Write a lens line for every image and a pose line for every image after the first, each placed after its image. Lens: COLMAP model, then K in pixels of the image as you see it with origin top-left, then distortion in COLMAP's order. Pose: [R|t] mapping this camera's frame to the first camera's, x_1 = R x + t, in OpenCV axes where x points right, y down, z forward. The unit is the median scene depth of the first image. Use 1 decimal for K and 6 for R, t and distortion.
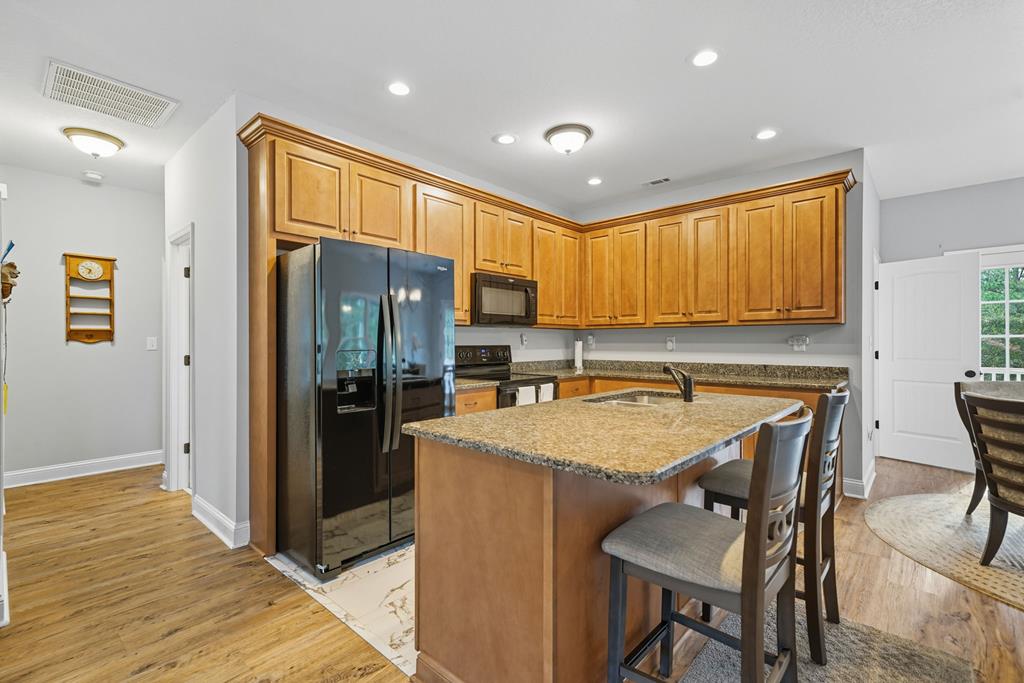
lens RADIAL K [[460.4, 0, 503.8], [0, 460.4, 342.0], [0, 0, 1]] dist [0.014096, 0.000645]
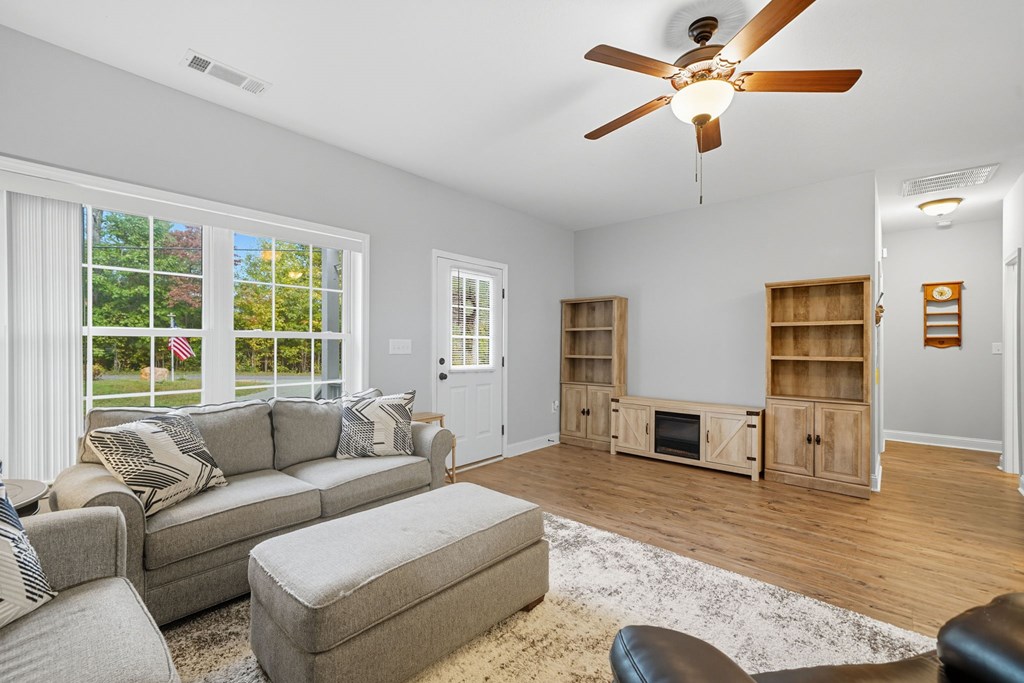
lens RADIAL K [[447.1, 0, 513.1], [0, 447.1, 342.2], [0, 0, 1]] dist [0.003530, 0.001837]
pose [[0.036482, -0.002978, -0.999330, 0.373370], [-0.005326, 0.999981, -0.003174, -0.002168], [0.999320, 0.005438, 0.036465, -0.292047]]
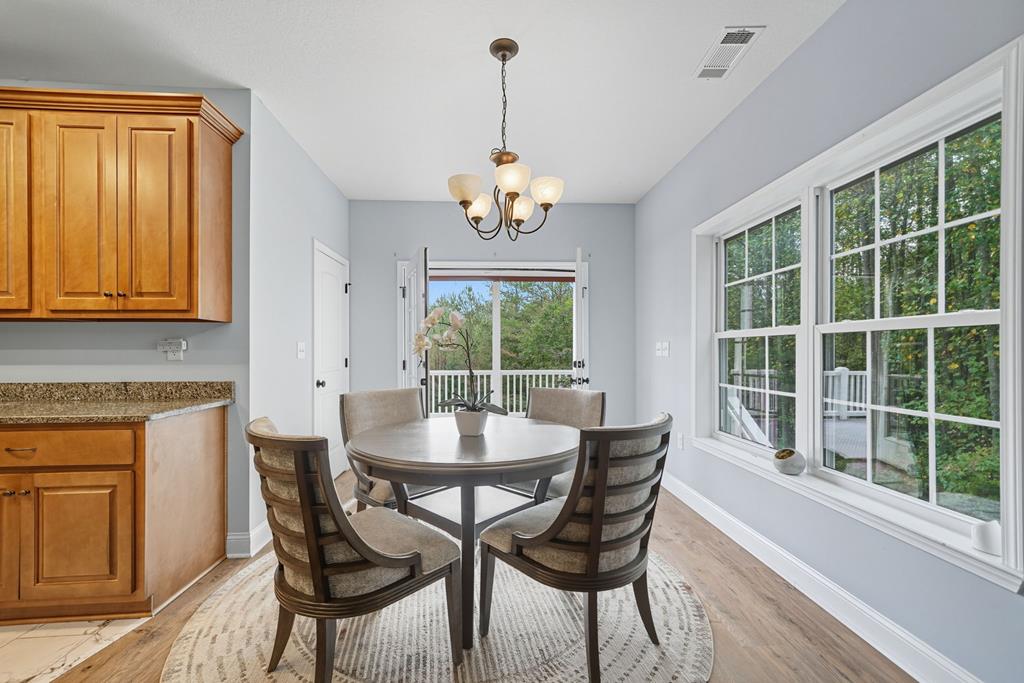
lens RADIAL K [[419.7, 0, 504.3], [0, 419.7, 349.5], [0, 0, 1]] dist [0.007802, 0.000263]
pose [[0.704124, 0.001543, 0.710075, 0.510534], [0.001558, 0.999992, -0.003719, 0.006198], [-0.710075, 0.003725, 0.704116, 0.200750]]
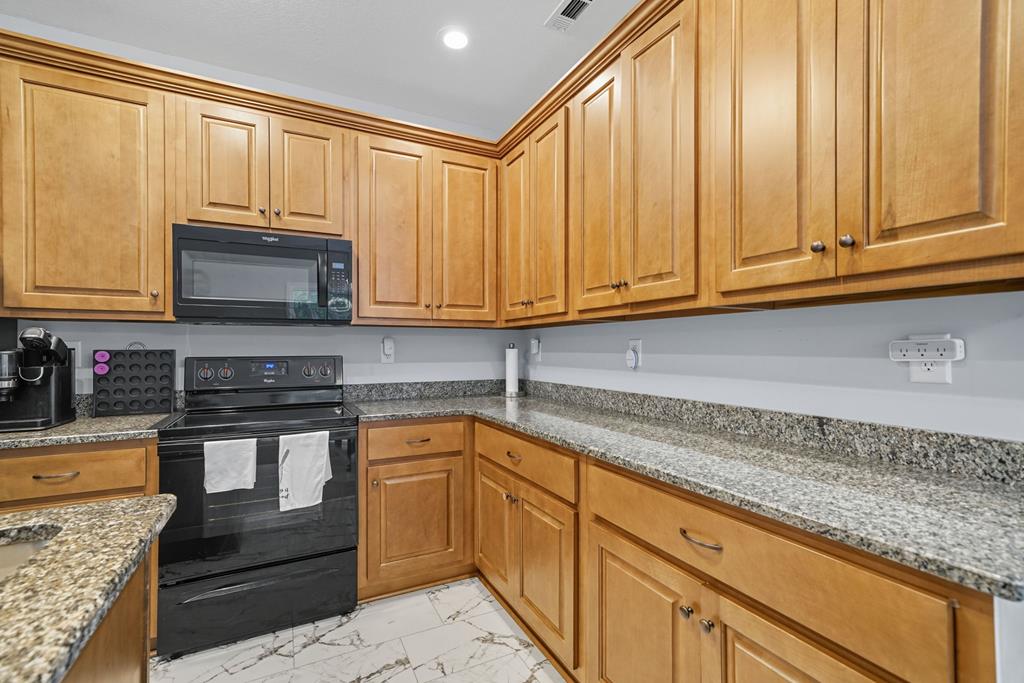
lens RADIAL K [[447.1, 0, 508.4], [0, 447.1, 346.9], [0, 0, 1]] dist [0.003530, 0.001837]
pose [[0.930950, -0.000836, -0.365146, 0.461348], [0.000135, 0.999998, -0.001944, -0.003552], [0.365147, 0.001761, 0.930948, 0.587428]]
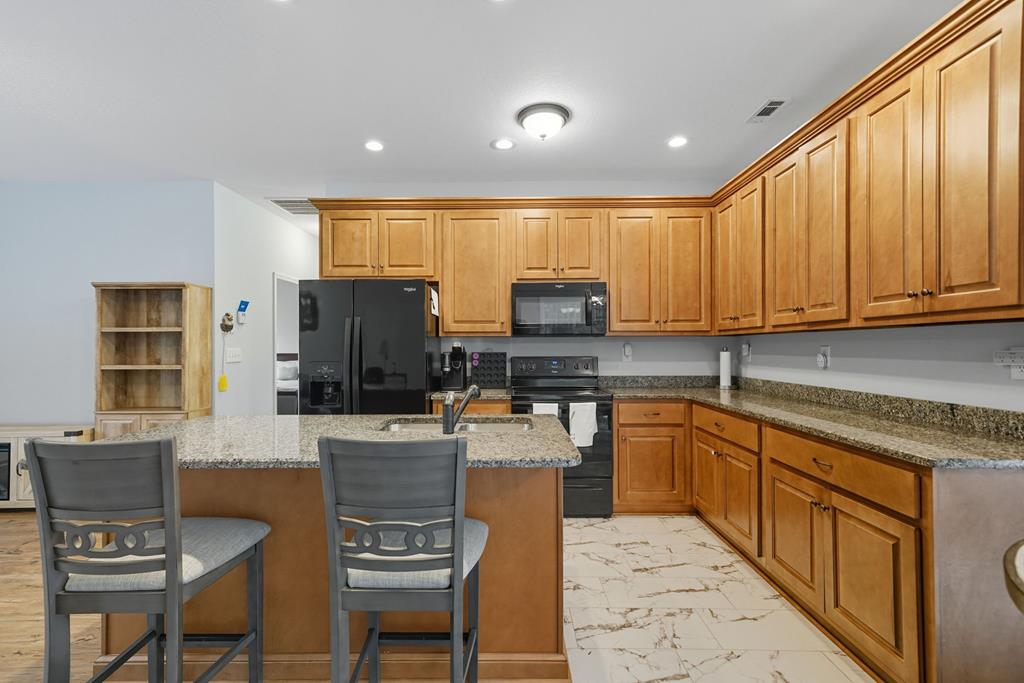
lens RADIAL K [[460.4, 0, 510.8], [0, 460.4, 344.7], [0, 0, 1]] dist [0.014096, 0.000645]
pose [[0.666983, -0.004372, -0.745060, 0.613343], [0.002225, 0.999990, -0.003876, -0.013434], [0.745070, 0.000928, 0.666986, 0.306923]]
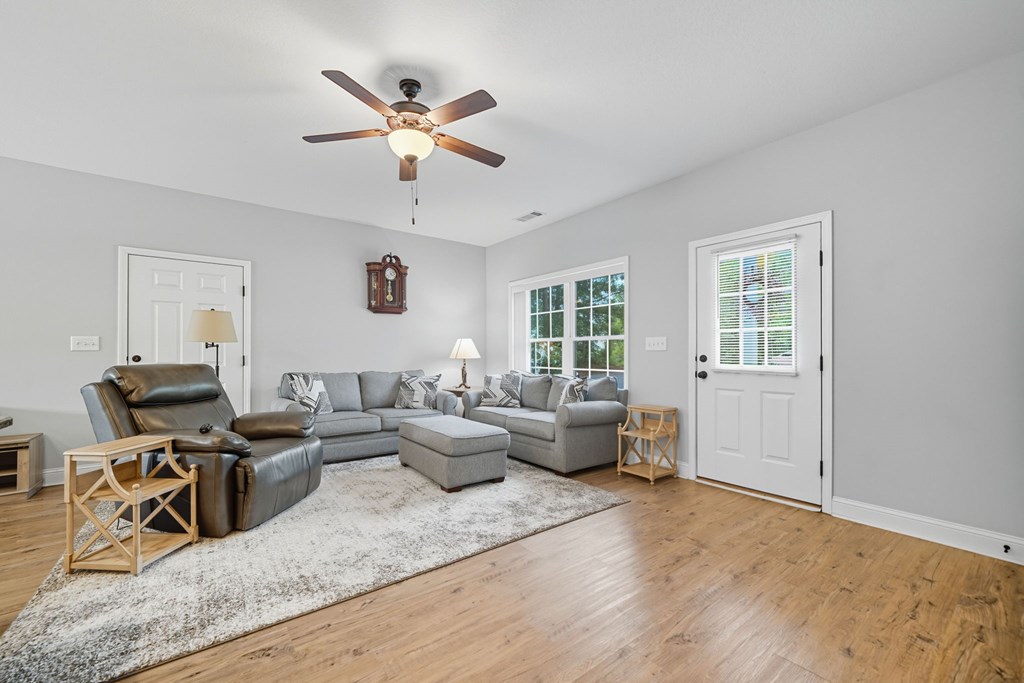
lens RADIAL K [[419.7, 0, 496.5], [0, 419.7, 359.2], [0, 0, 1]] dist [0.007802, 0.000263]
pose [[-0.981364, -0.000037, 0.192156, -0.386689], [0.003301, 0.999849, 0.017051, 0.023278], [-0.192128, 0.017367, -0.981216, 0.530664]]
